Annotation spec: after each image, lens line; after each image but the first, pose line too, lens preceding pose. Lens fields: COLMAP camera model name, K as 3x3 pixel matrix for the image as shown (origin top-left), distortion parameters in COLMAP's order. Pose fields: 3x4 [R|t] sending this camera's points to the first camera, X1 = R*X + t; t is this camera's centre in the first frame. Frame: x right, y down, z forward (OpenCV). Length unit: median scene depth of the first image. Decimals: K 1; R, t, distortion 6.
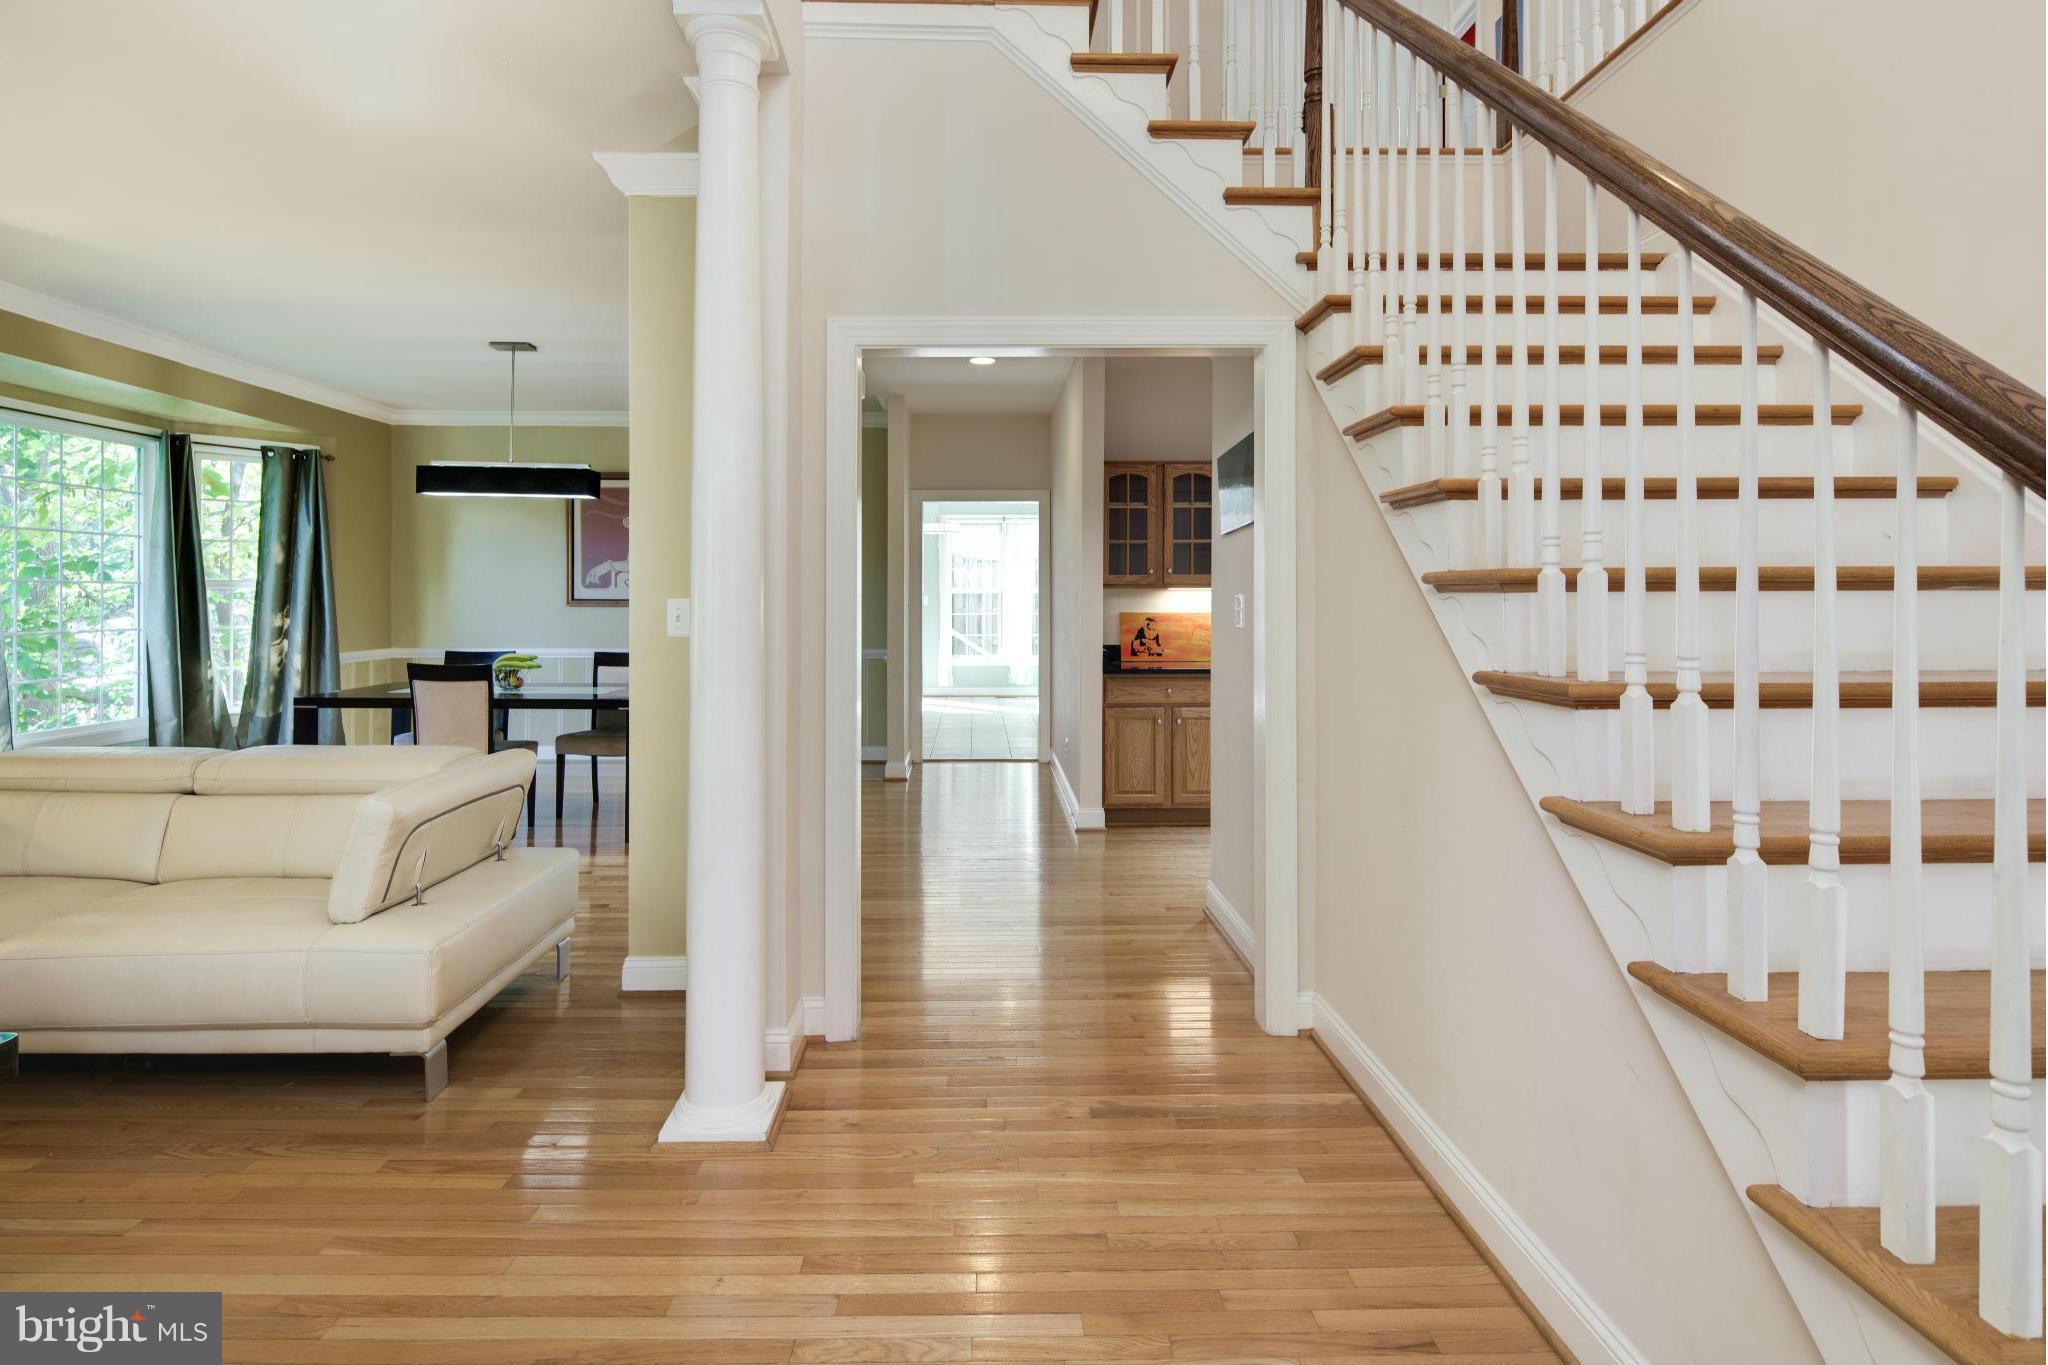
lens RADIAL K [[1008.5, 0, 1008.2], [0, 1008.5, 596.0], [0, 0, 1]] dist [-0.008709, -0.000755]
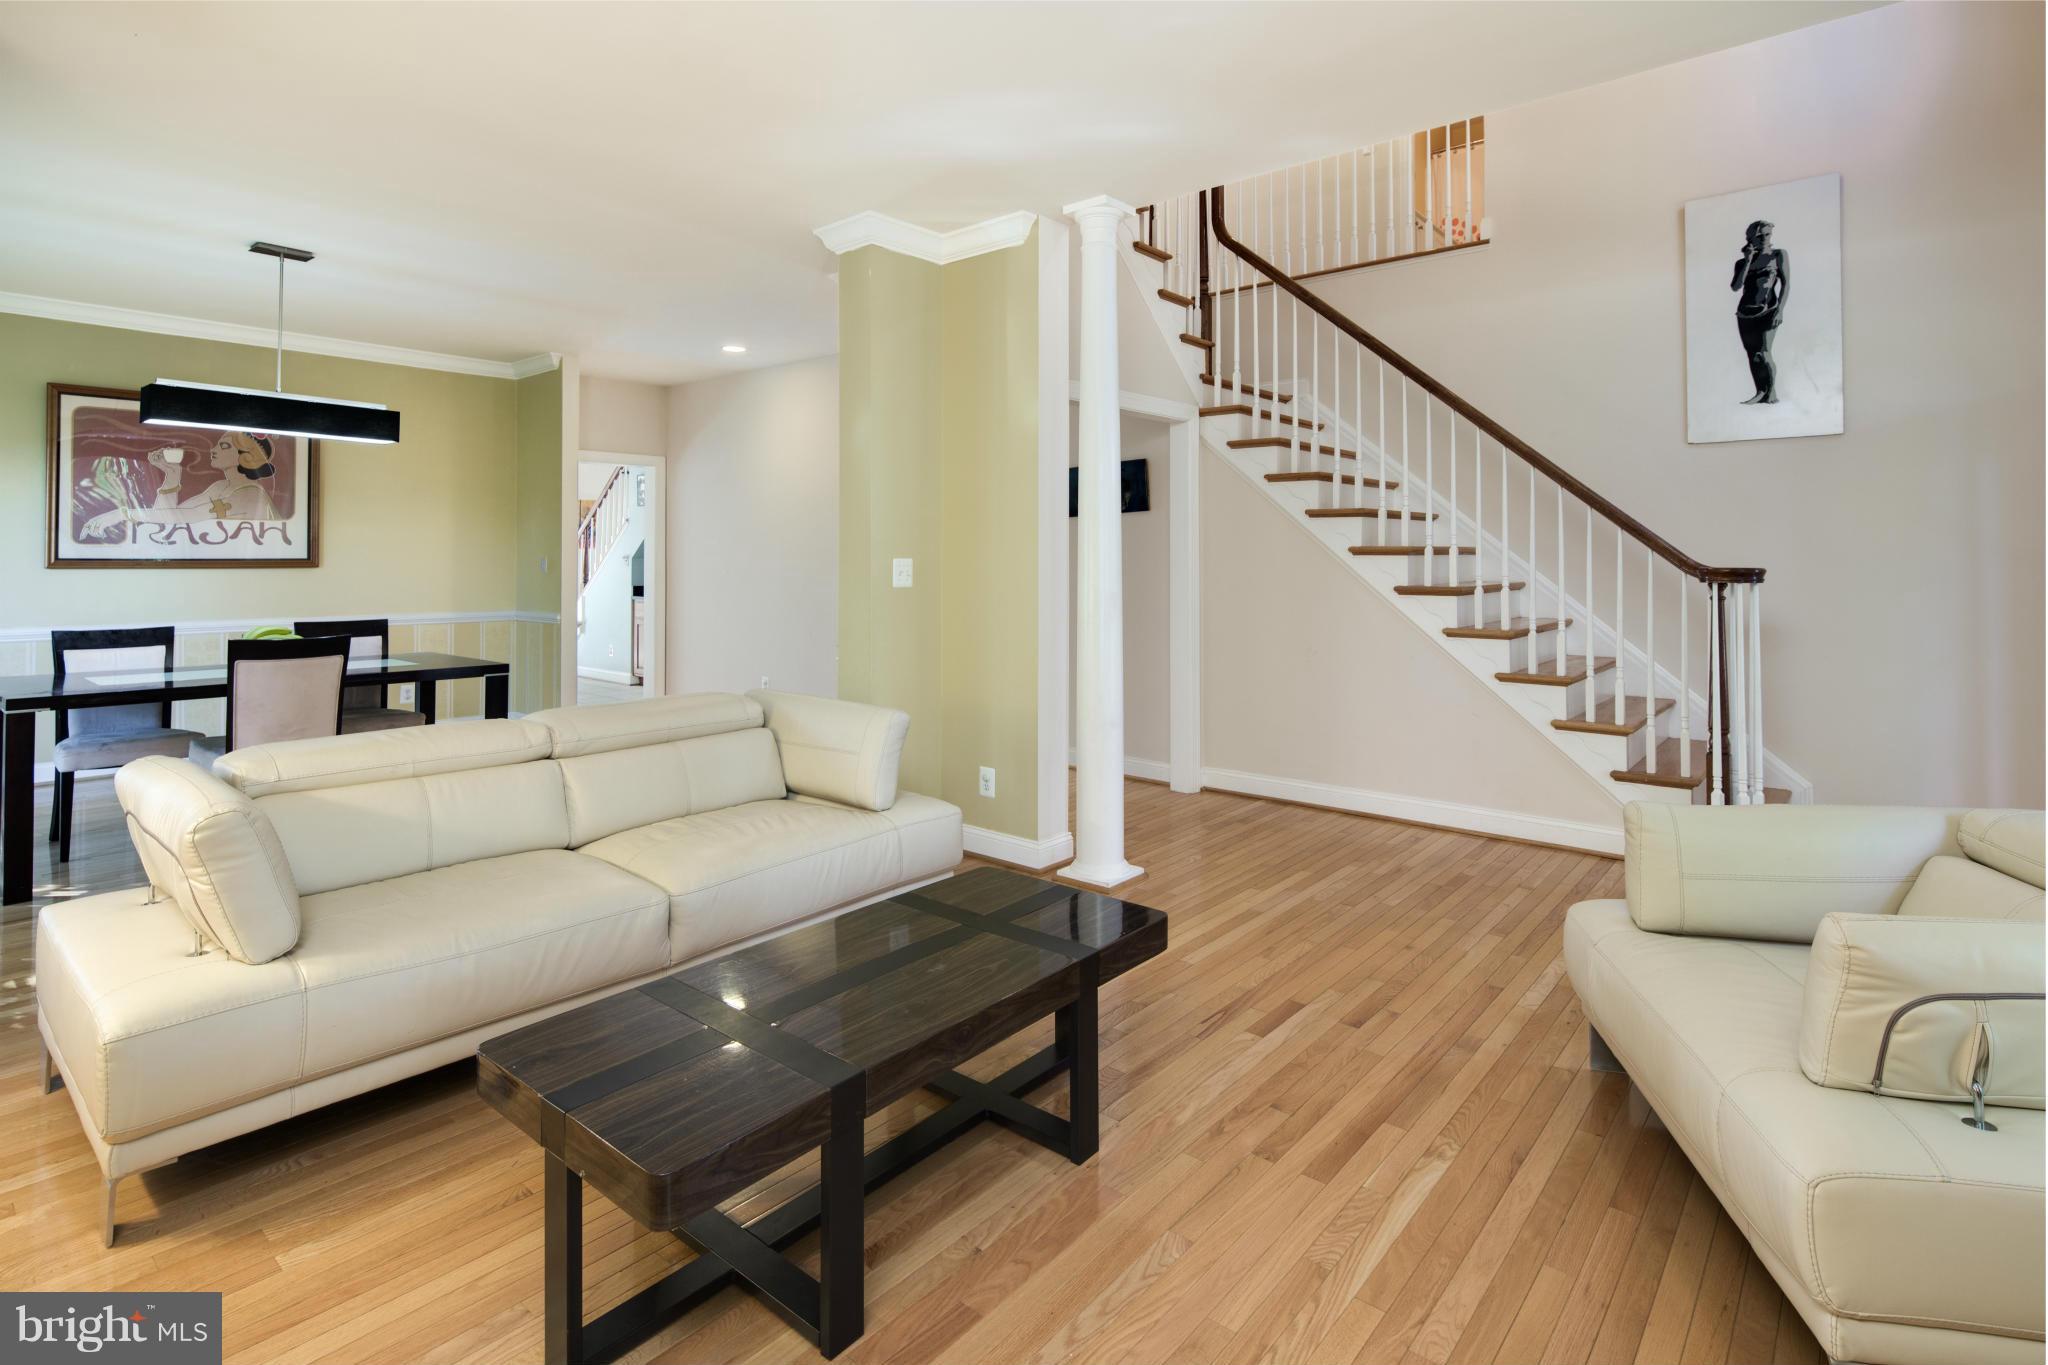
lens RADIAL K [[1008.5, 0, 1026.5], [0, 1008.5, 558.0], [0, 0, 1]] dist [-0.008709, -0.000755]
pose [[0.663792, -0.001523, 0.747915, -0.754669], [-0.002361, 0.999989, 0.004131, -0.002870], [-0.747913, -0.004508, 0.663781, -0.001346]]
